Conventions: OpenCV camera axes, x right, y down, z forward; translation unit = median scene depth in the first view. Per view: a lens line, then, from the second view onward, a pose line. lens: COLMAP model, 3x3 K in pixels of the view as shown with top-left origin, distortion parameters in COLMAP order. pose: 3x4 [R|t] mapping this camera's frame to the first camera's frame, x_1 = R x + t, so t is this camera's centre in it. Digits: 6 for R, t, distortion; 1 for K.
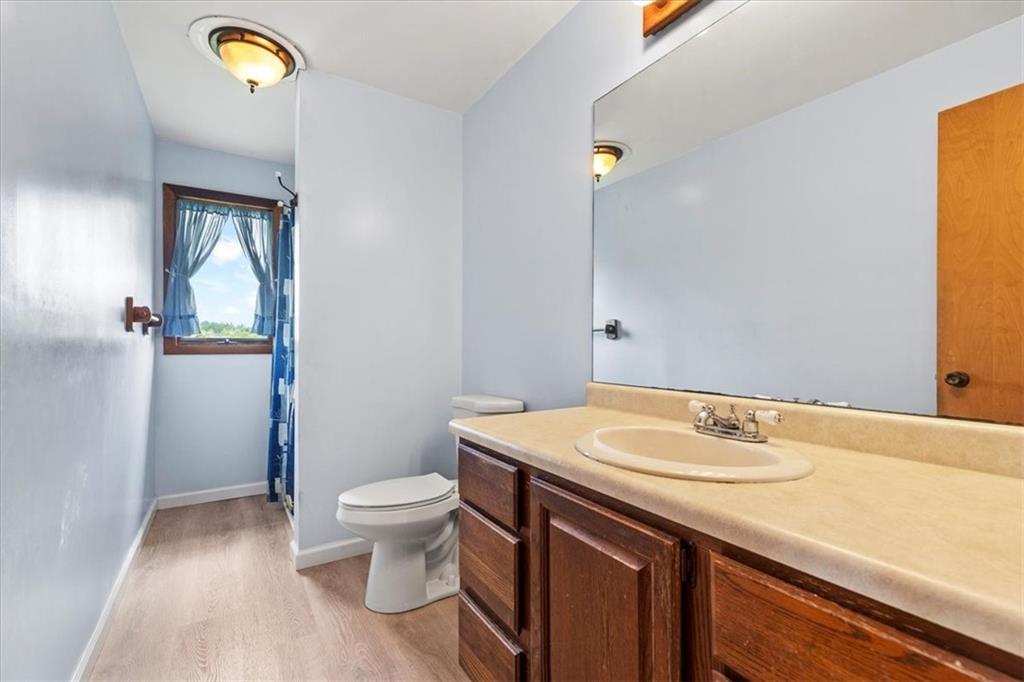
lens RADIAL K [[461.7, 0, 514.5], [0, 461.7, 340.5], [0, 0, 1]] dist [0.007626, -0.000330]
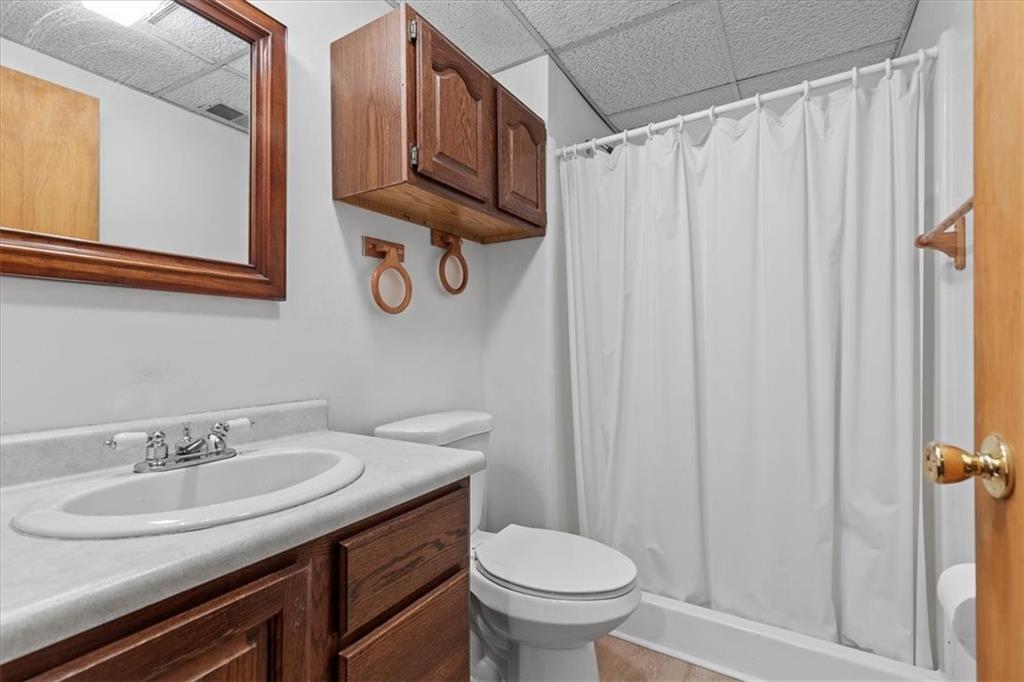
lens RADIAL K [[461.7, 0, 514.6], [0, 461.7, 342.8], [0, 0, 1]] dist [0.007626, -0.000330]
pose [[-0.441088, 0.004970, 0.897450, -0.558835], [-0.006361, 0.999942, -0.008664, -0.006533], [-0.897441, -0.009530, -0.441031, 0.848375]]
